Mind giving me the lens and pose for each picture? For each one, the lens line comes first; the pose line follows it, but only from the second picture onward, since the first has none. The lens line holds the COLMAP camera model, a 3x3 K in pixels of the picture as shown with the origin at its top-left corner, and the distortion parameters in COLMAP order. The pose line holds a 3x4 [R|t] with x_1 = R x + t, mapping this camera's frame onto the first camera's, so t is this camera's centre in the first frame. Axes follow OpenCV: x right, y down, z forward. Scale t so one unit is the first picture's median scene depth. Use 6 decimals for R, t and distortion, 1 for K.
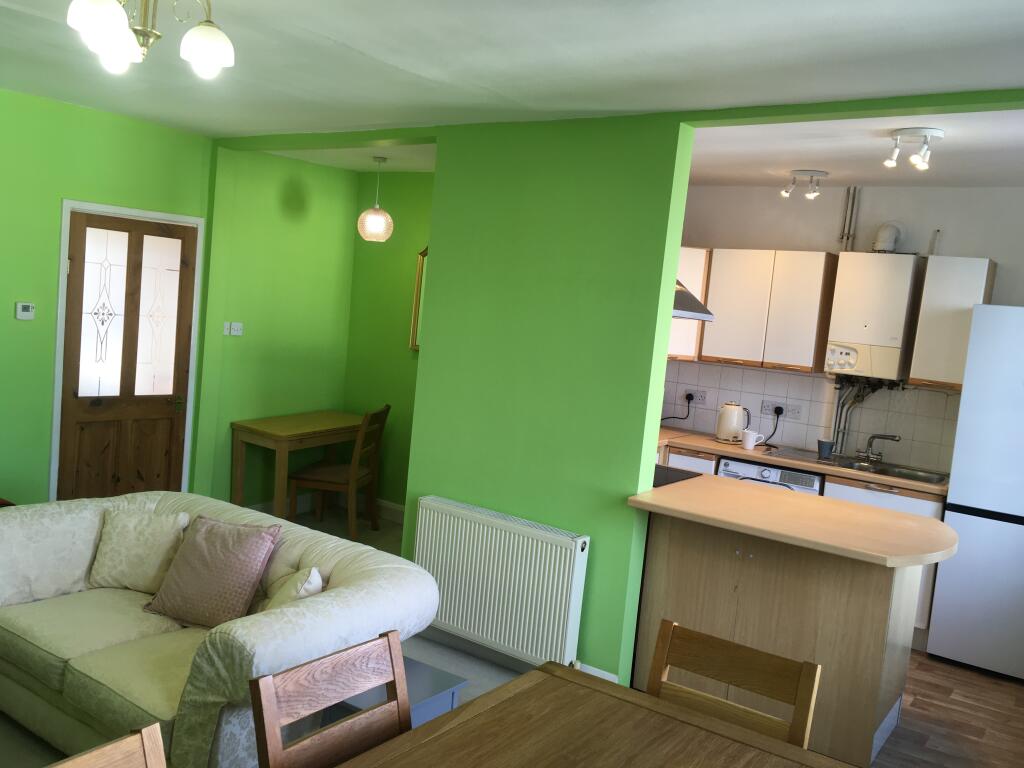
lens RADIAL K [[867.6, 0, 512.0], [0, 867.6, 384.0], [0, 0, 1]] dist [0.014538, 0.003515]
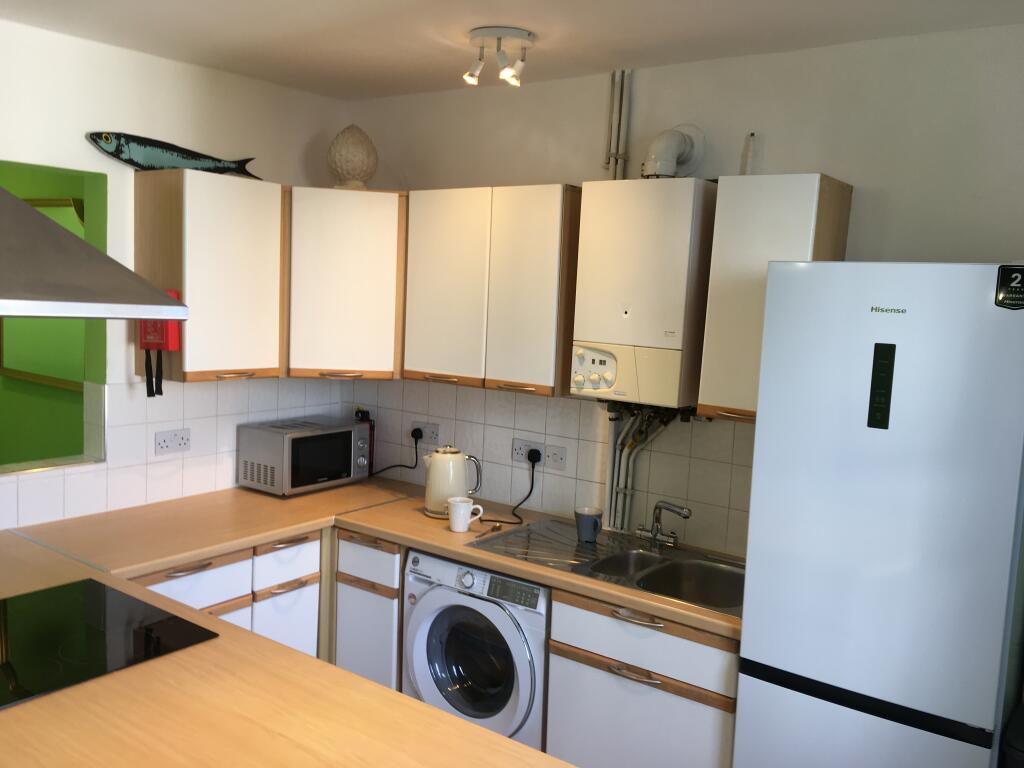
lens RADIAL K [[886.6, 0, 512.0], [0, 886.6, 384.0], [0, 0, 1]] dist [0.007493, 0.000841]
pose [[0.998882, -0.043930, -0.017478, 0.330956], [0.044159, 0.998941, 0.012913, -0.030120], [0.016892, -0.013670, 0.999764, 0.418944]]
